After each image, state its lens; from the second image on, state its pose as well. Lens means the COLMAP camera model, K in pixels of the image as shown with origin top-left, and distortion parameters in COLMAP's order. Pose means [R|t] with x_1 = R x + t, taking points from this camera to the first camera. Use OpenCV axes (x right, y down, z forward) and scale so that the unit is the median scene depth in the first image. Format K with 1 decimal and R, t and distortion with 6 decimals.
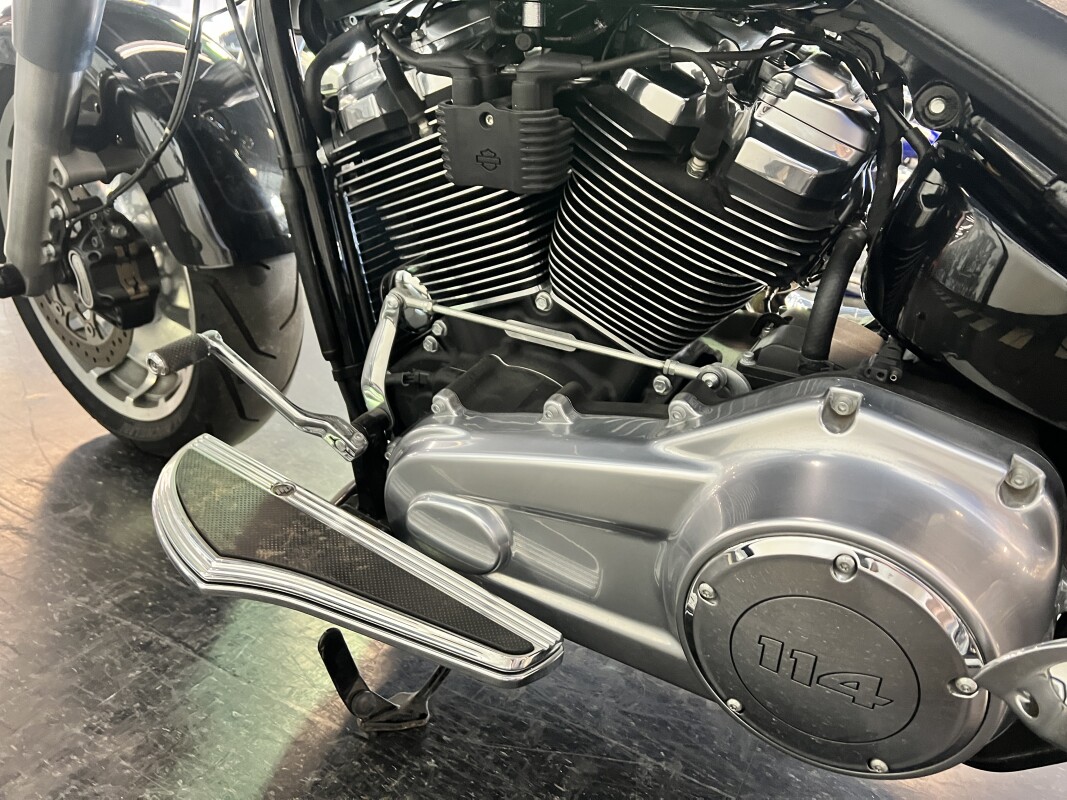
lens RADIAL K [[873.1, 0, 533.5], [0, 873.1, 400.0], [0, 0, 1]] dist [0.104175, -0.199555]
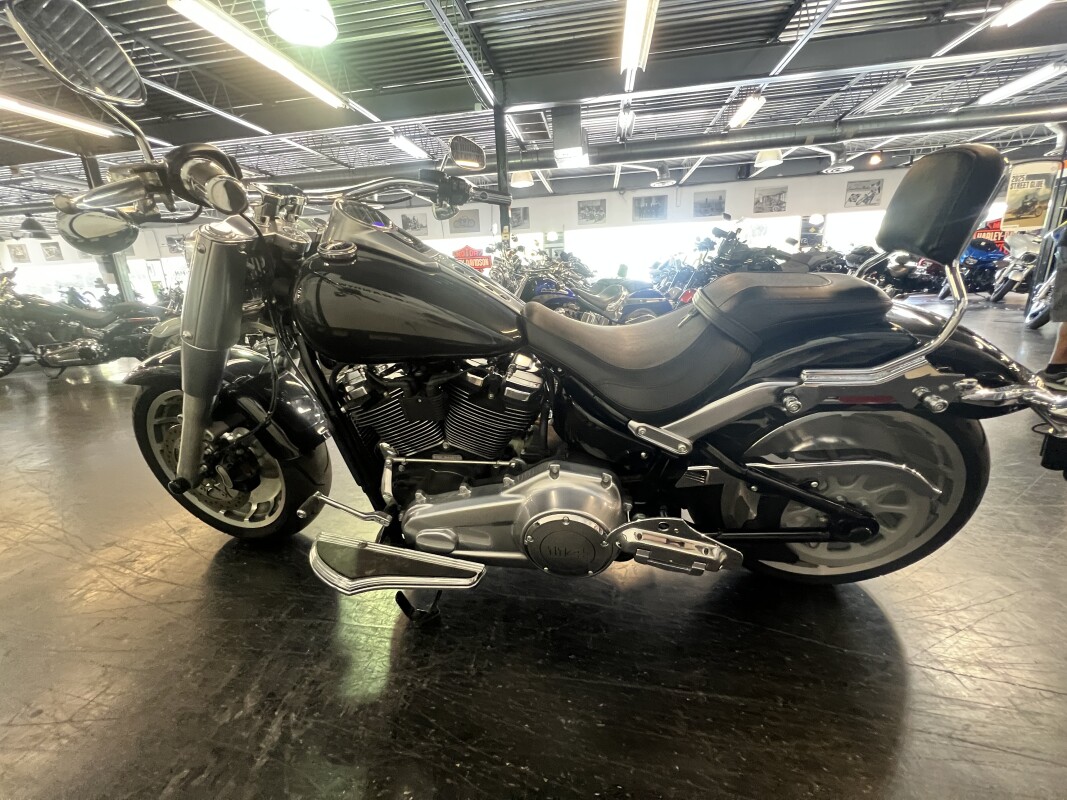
lens RADIAL K [[429.2, 0, 542.0], [0, 429.2, 400.7], [0, 0, 1]] dist [-0.000235, 0.000048]
pose [[0.927659, -0.222358, 0.300009, -0.085357], [0.239832, 0.970560, -0.022236, -0.158692], [-0.286233, 0.092580, 0.953677, -0.390296]]
